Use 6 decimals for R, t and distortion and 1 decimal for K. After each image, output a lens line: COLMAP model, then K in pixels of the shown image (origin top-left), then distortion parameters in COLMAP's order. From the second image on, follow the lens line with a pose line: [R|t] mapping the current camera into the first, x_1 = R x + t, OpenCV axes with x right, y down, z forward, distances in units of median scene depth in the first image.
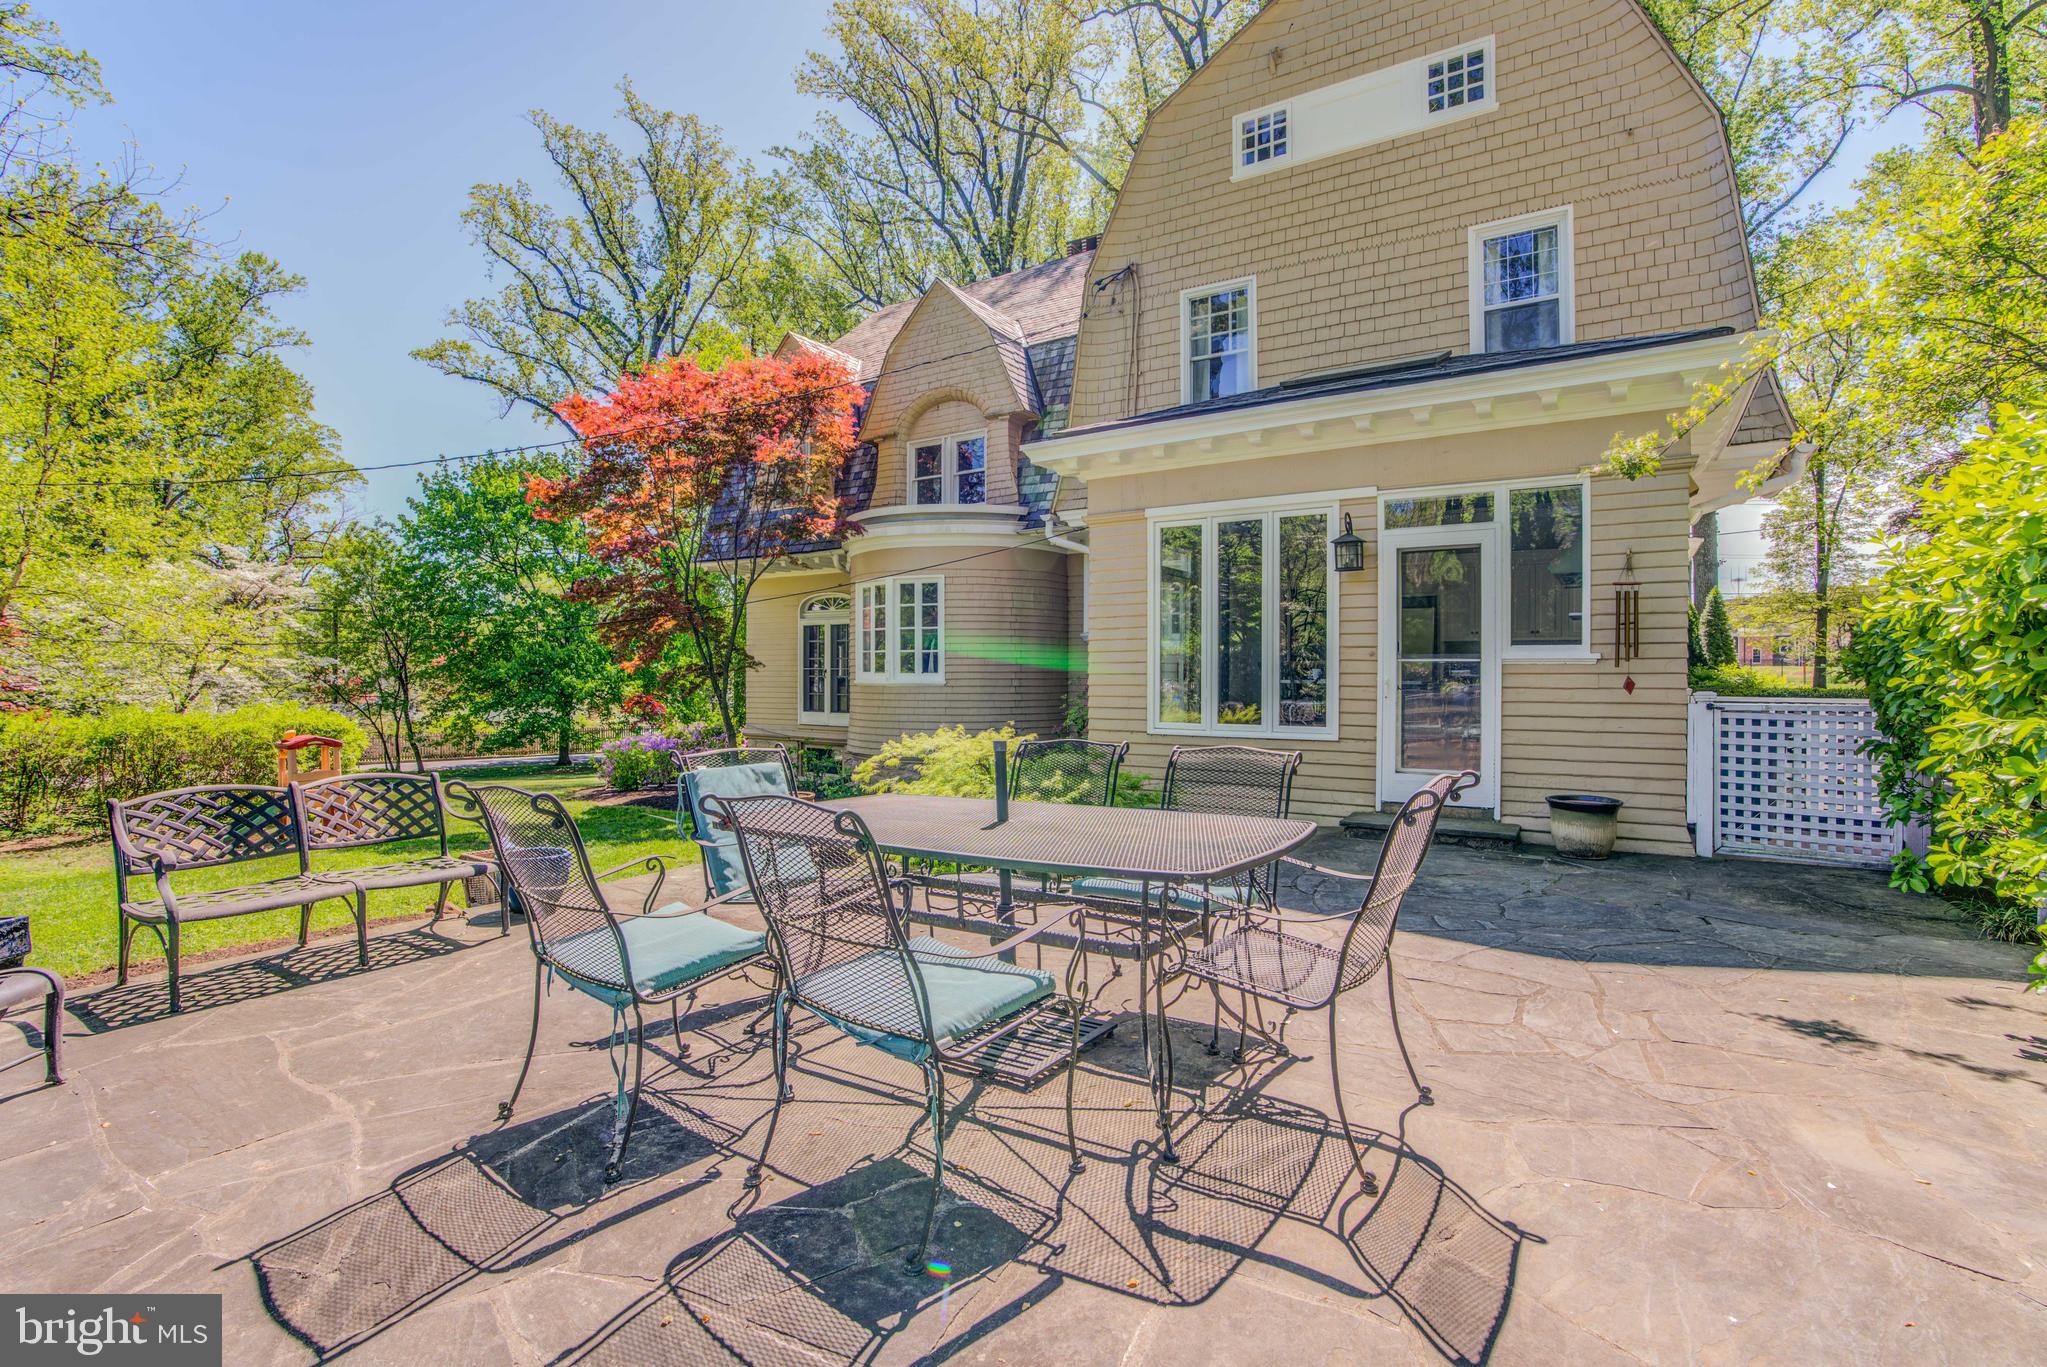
lens RADIAL K [[946.7, 0, 1023.3], [0, 946.7, 673.7], [0, 0, 1]] dist [-0.062398, 0.023833]
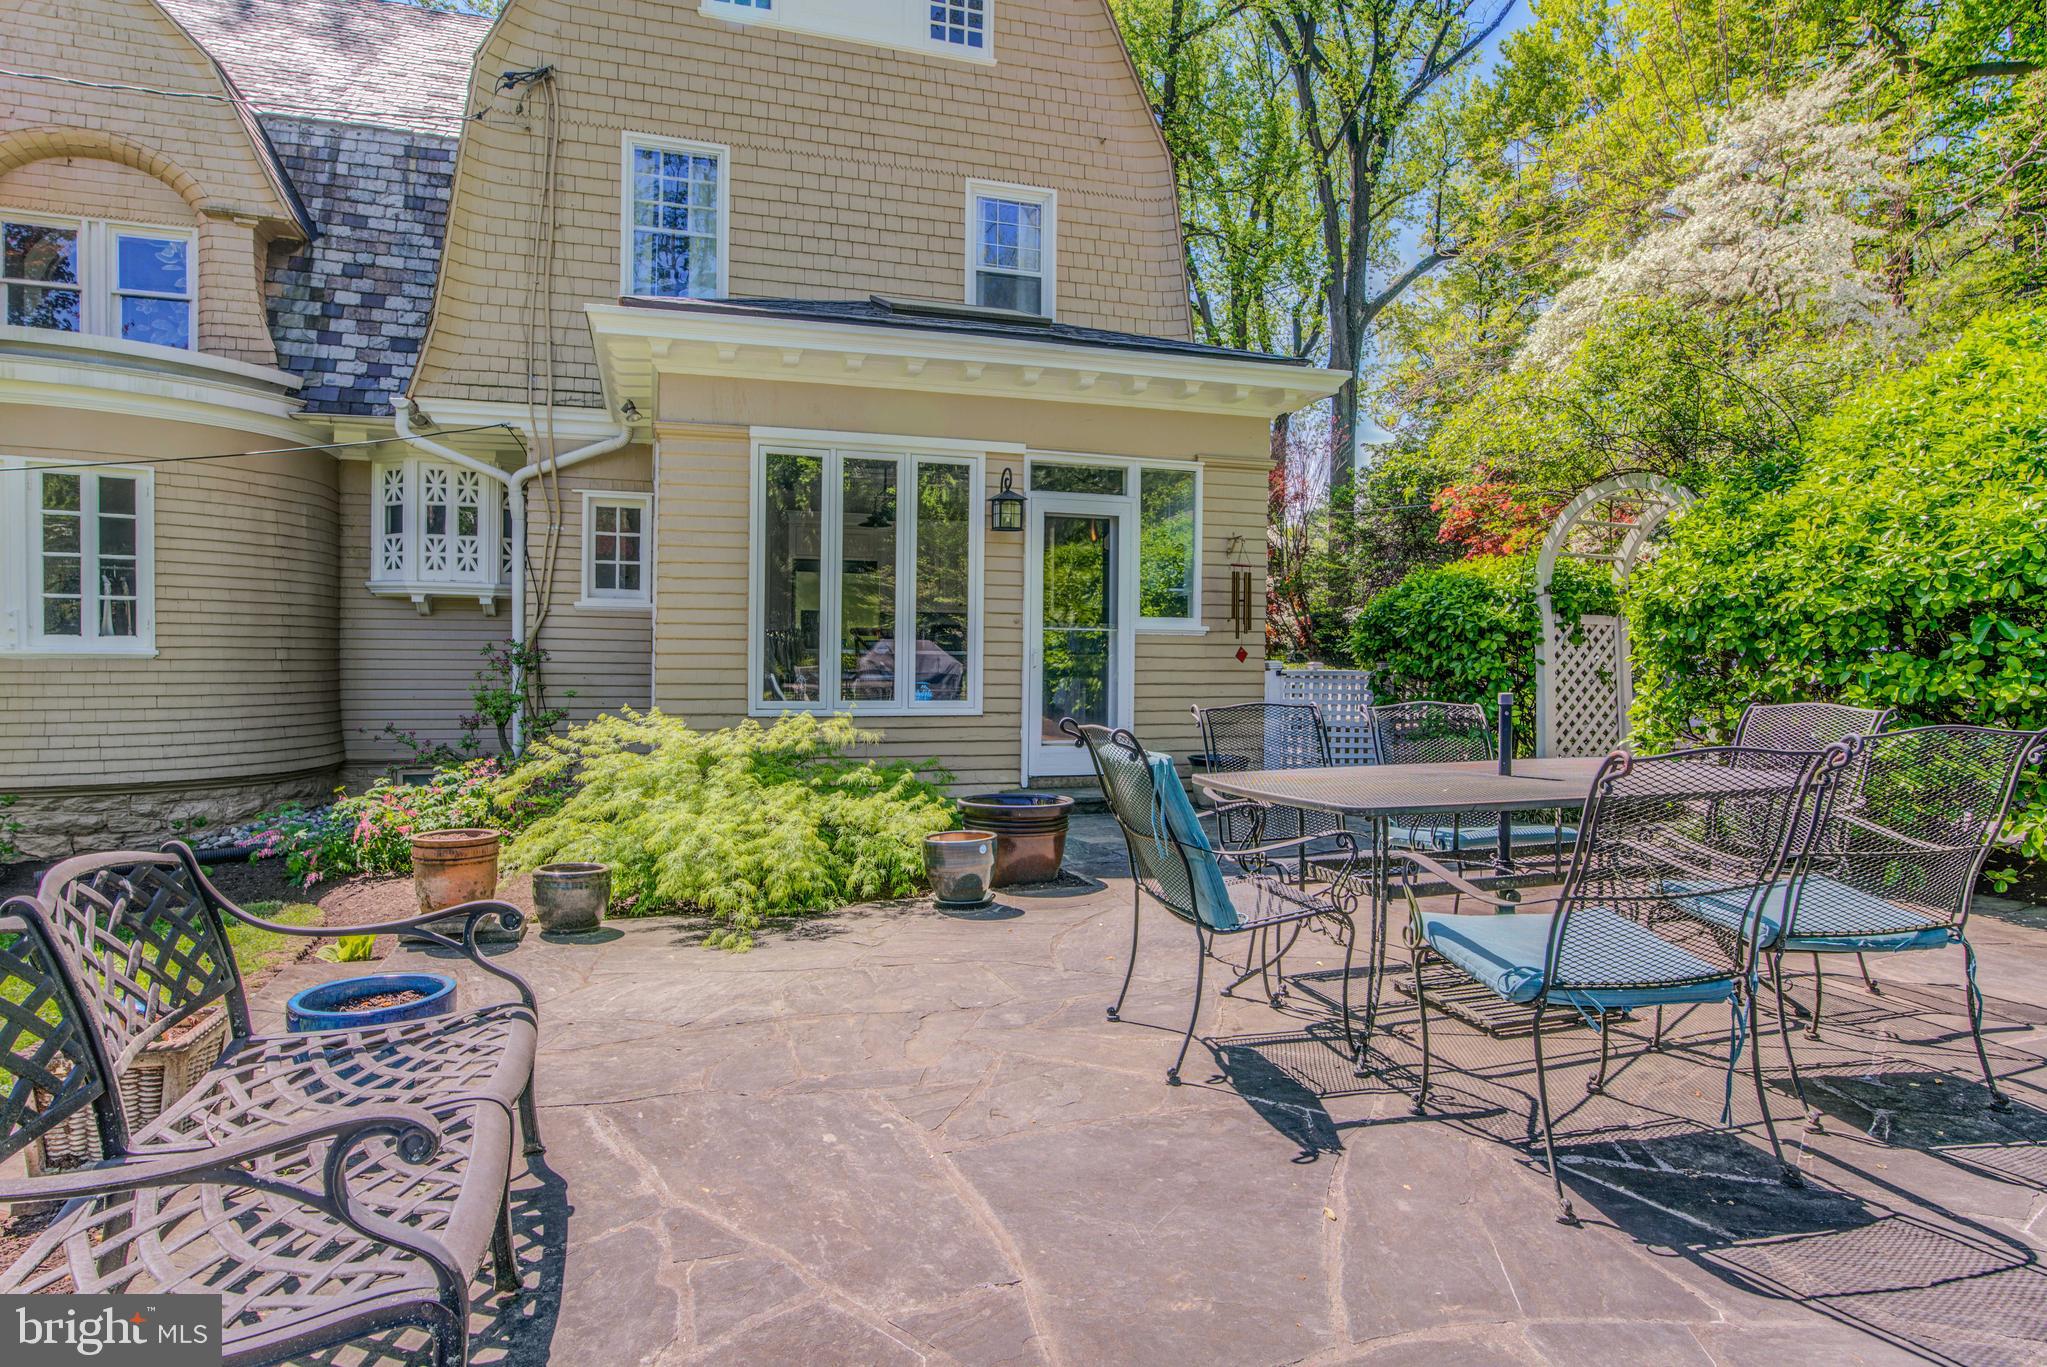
lens RADIAL K [[1152.7, 0, 1013.4], [0, 1152.7, 677.2], [0, 0, 1]] dist [-0.050352, 0.037056]
pose [[0.631472, -0.007792, 0.775359, -0.374966], [-0.007402, 0.999843, 0.016076, 0.011802], [-0.775363, -0.015891, 0.631316, 0.193998]]
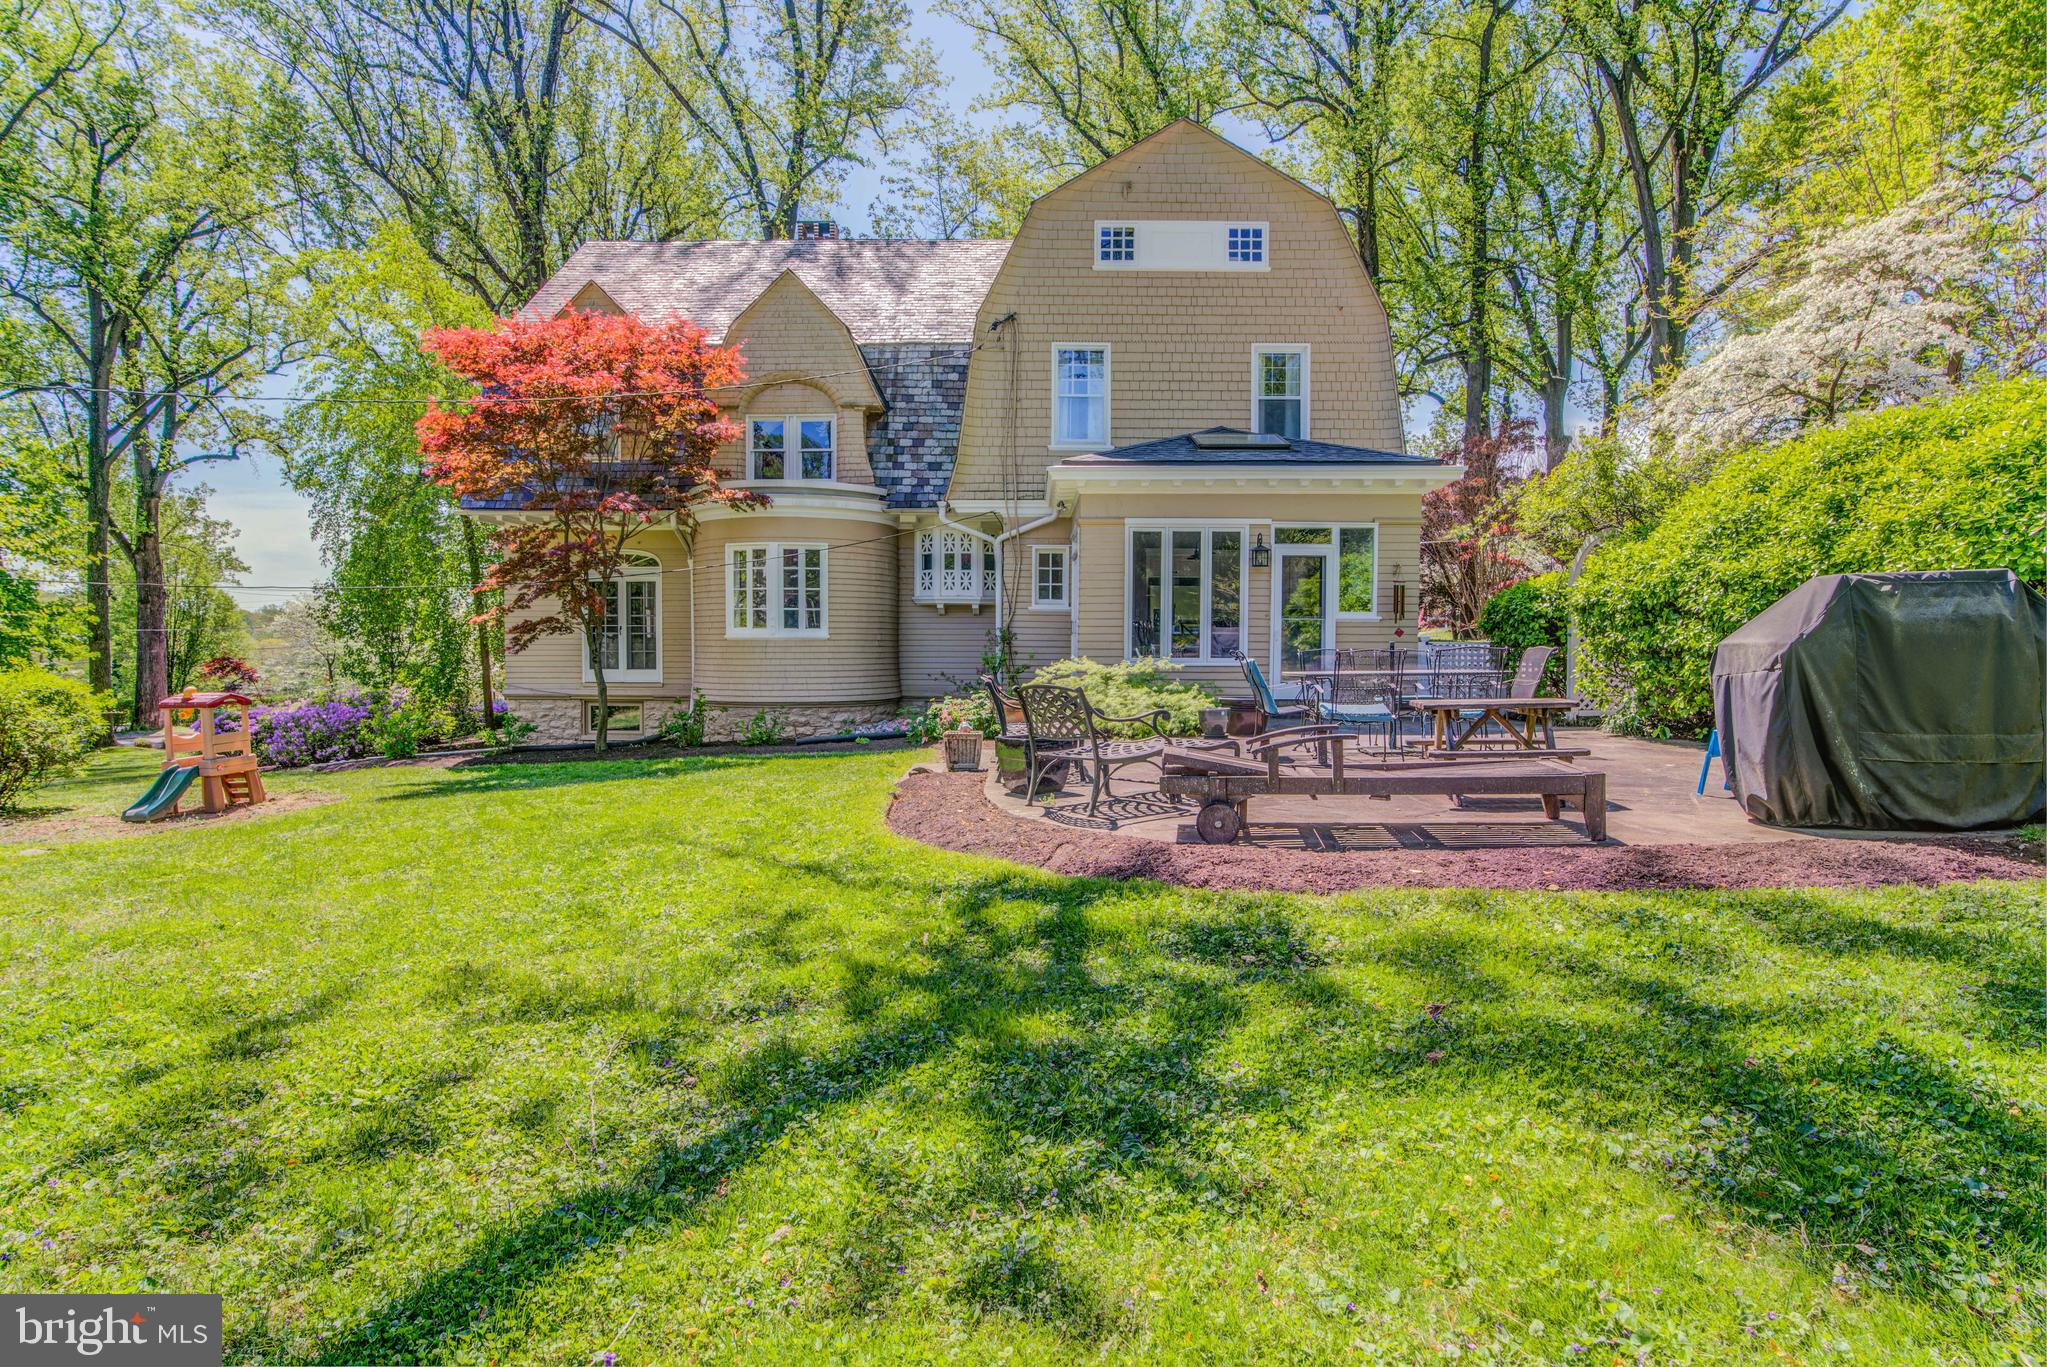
lens RADIAL K [[1086.3, 0, 1016.5], [0, 1086.3, 686.1], [0, 0, 1]] dist [-0.045139, 0.029289]
pose [[0.841480, -0.018782, 0.539961, -0.783731], [-0.001628, 0.999303, 0.037297, 0.025710], [-0.540285, -0.032264, 0.840863, -0.312067]]
